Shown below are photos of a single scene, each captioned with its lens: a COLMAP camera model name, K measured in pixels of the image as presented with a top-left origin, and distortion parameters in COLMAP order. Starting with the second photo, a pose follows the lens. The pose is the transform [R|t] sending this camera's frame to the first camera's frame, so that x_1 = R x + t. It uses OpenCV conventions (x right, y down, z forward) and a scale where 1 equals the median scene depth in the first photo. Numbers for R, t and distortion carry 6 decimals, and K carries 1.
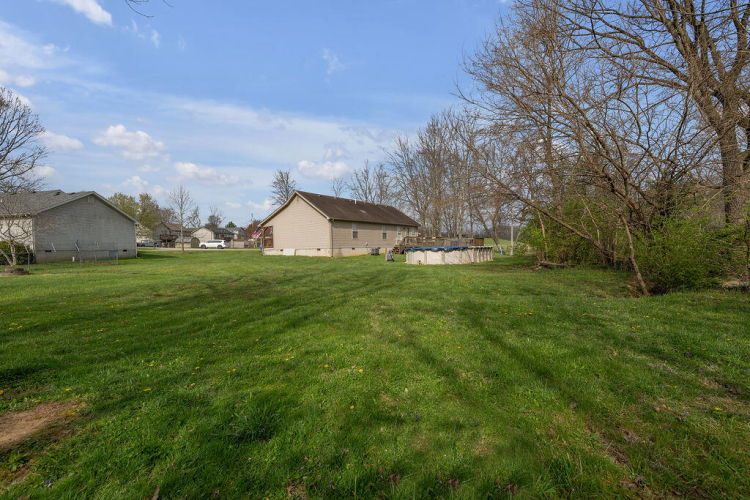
lens RADIAL K [[325.2, 0, 375.0], [0, 325.2, 250.0], [0, 0, 1]] dist [-0.002256, -0.000158]
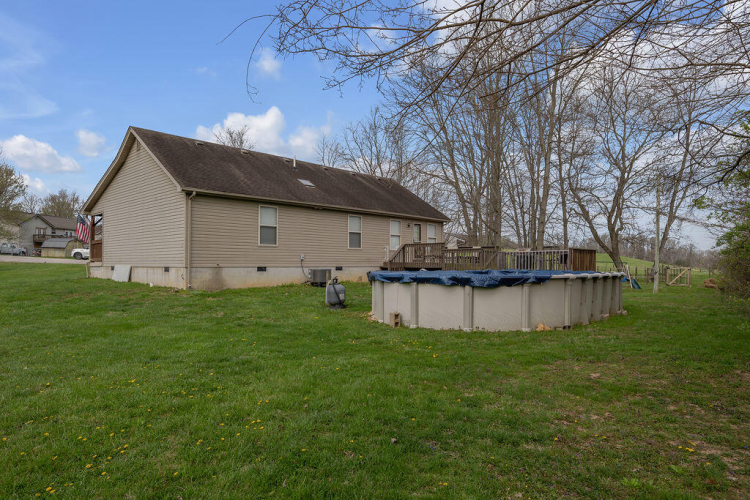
lens RADIAL K [[480.0, 0, 376.0], [0, 480.0, 254.6], [0, 0, 1]] dist [-0.014092, 0.002392]
pose [[0.996074, 0.023094, -0.085461, 0.122898], [-0.025224, 0.999396, -0.023923, -0.011118], [0.084857, 0.025985, 0.996054, 0.412661]]
